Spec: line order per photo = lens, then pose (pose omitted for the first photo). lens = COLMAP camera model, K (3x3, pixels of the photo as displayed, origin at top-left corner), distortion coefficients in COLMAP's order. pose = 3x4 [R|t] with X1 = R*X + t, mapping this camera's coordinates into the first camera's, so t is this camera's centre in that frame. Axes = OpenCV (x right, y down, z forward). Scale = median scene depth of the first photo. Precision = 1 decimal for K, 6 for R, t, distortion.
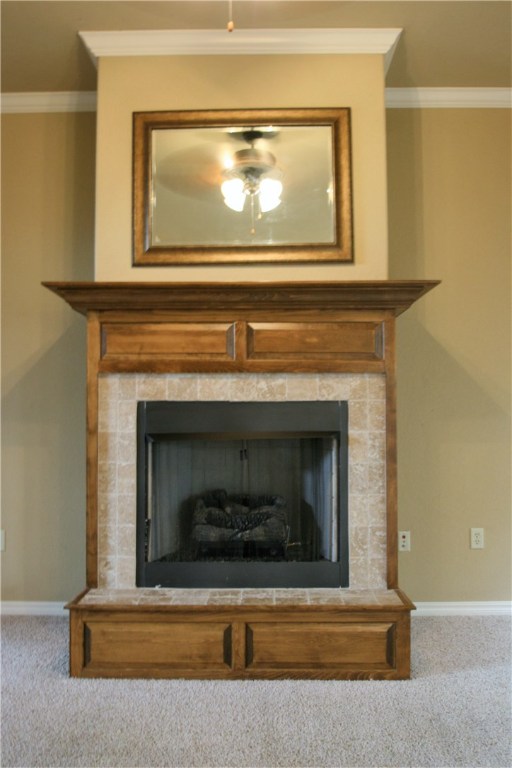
lens RADIAL K [[729.1, 0, 254.8], [0, 729.1, 377.1], [0, 0, 1]] dist [-0.059983, 0.000000]
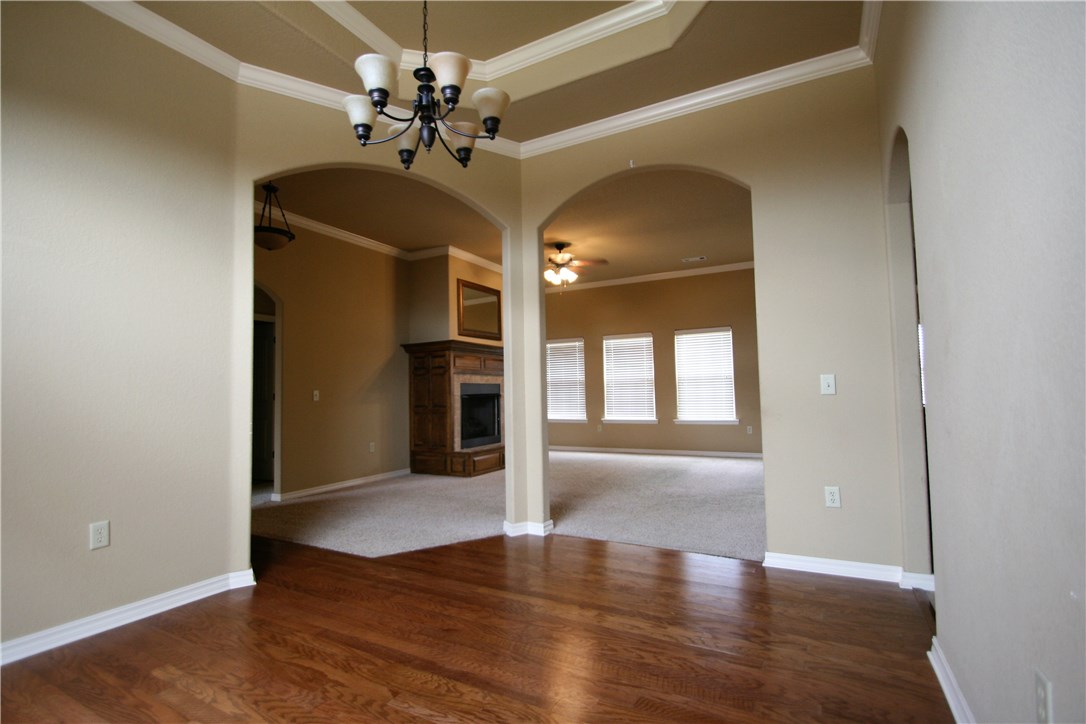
lens RADIAL K [[509.5, 0, 539.9], [0, 509.5, 363.6], [0, 0, 1]] dist [-0.001144, -0.008310]
pose [[0.461500, 0.043721, 0.886062, -1.771359], [-0.026066, 0.999022, -0.035718, 0.019088], [-0.886757, -0.006613, 0.462188, -0.181801]]
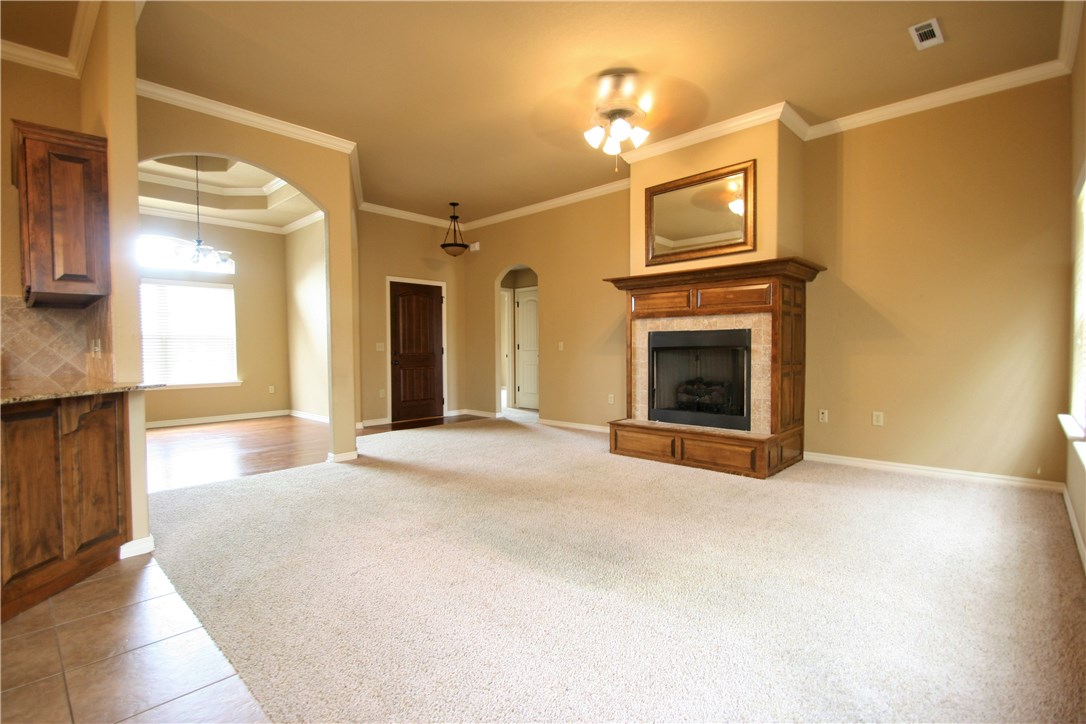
lens RADIAL K [[509.5, 0, 533.6], [0, 509.5, 361.8], [0, 0, 1]] dist [-0.001144, -0.008310]
pose [[0.730709, 0.015947, -0.682503, 0.597454], [0.037498, 0.997280, 0.063449, 0.013769], [0.681659, -0.071955, 0.728124, -0.292031]]
